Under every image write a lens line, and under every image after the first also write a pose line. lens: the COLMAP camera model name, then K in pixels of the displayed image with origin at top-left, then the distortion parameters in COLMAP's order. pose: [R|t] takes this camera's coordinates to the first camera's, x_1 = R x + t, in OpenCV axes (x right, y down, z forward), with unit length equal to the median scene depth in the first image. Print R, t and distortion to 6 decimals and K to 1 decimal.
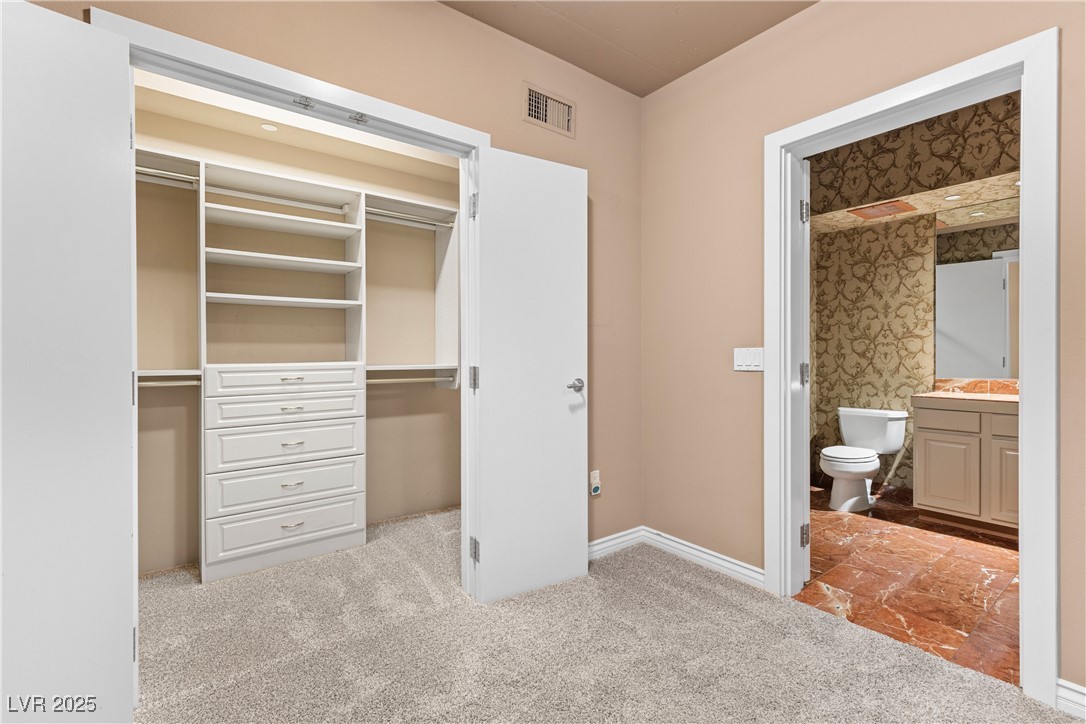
lens RADIAL K [[487.0, 0, 546.4], [0, 487.0, 357.7], [0, 0, 1]] dist [0.003895, 0.000309]
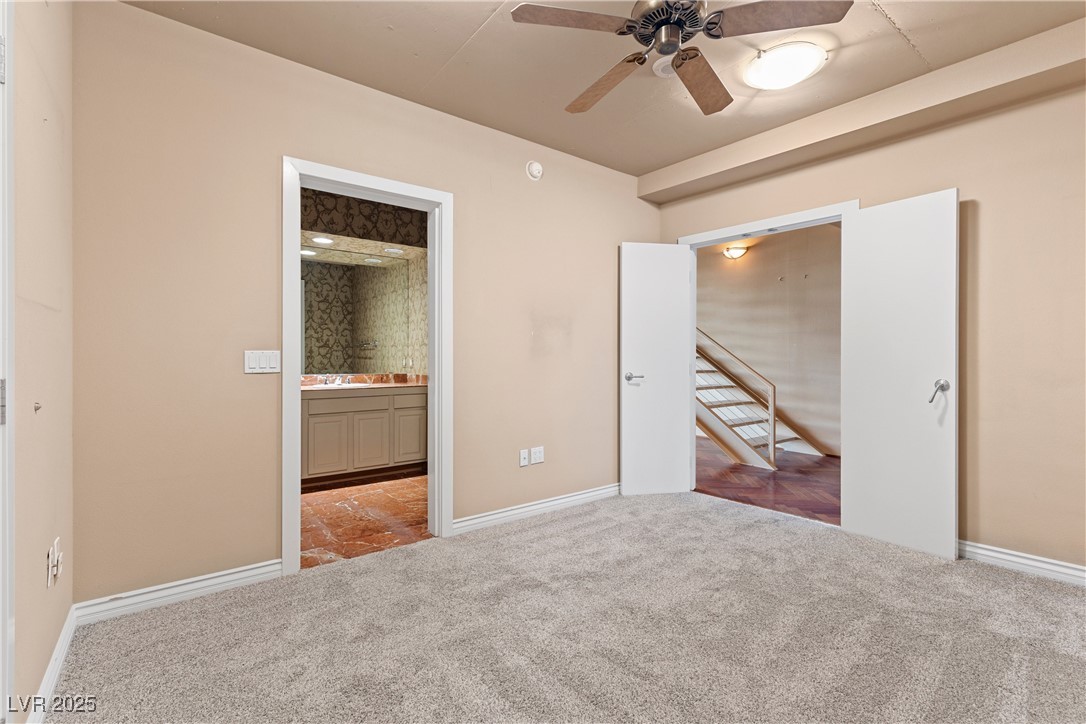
lens RADIAL K [[487.0, 0, 546.4], [0, 487.0, 357.7], [0, 0, 1]] dist [0.003895, 0.000309]
pose [[-0.004973, 0.002342, 0.999985, -0.653939], [0.003510, 0.999991, -0.002324, -0.000142], [-0.999981, 0.003499, -0.004981, 0.436465]]
